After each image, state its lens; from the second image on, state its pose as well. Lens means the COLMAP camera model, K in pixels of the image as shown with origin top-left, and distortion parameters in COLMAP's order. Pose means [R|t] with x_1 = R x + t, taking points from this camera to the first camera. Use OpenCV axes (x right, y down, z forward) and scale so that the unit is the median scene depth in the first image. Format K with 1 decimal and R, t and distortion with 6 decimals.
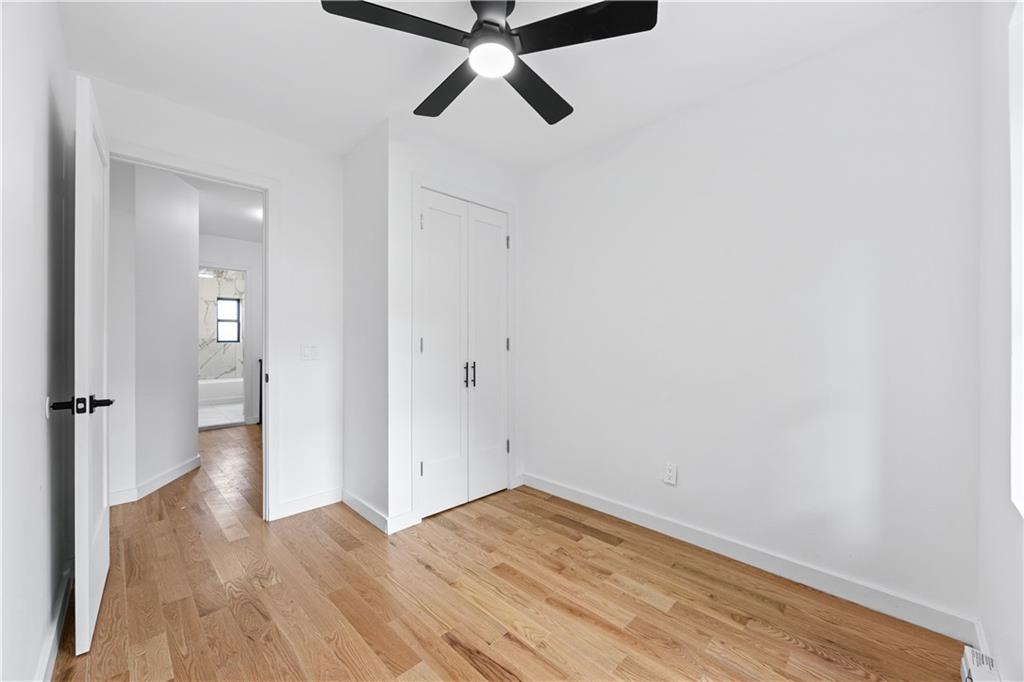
lens RADIAL K [[396.7, 0, 504.7], [0, 396.7, 343.3], [0, 0, 1]] dist [-0.000700, -0.000008]
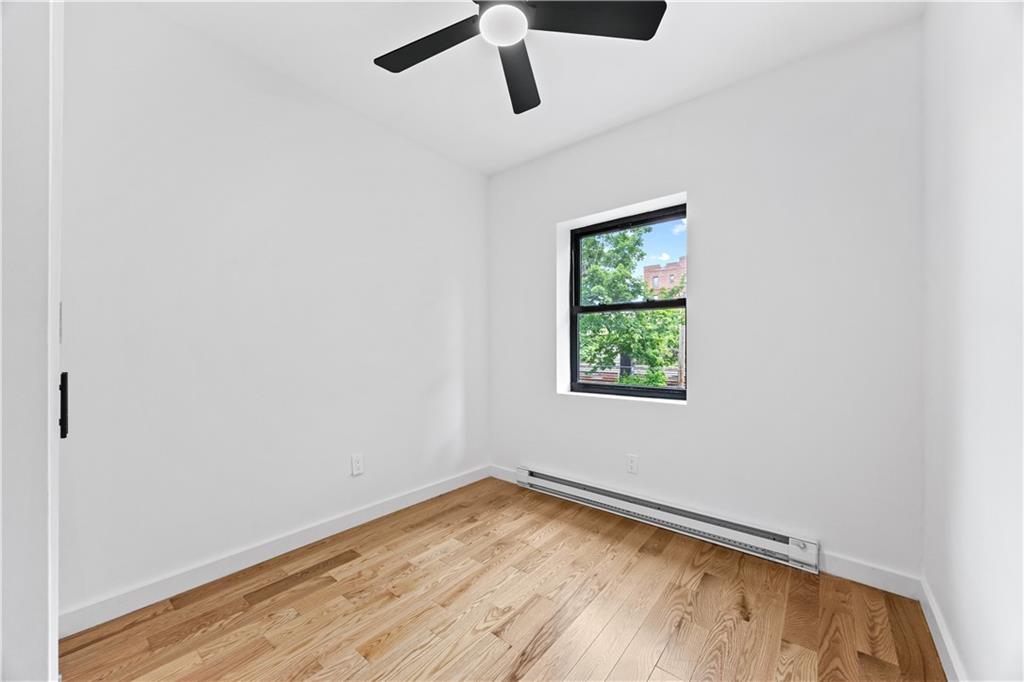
lens RADIAL K [[396.7, 0, 504.7], [0, 396.7, 343.3], [0, 0, 1]] dist [-0.000700, -0.000008]
pose [[-0.114135, 0.005773, 0.993448, -0.731727], [0.003149, 0.999980, -0.005449, 0.021067], [-0.993460, 0.002507, -0.114151, 0.824444]]
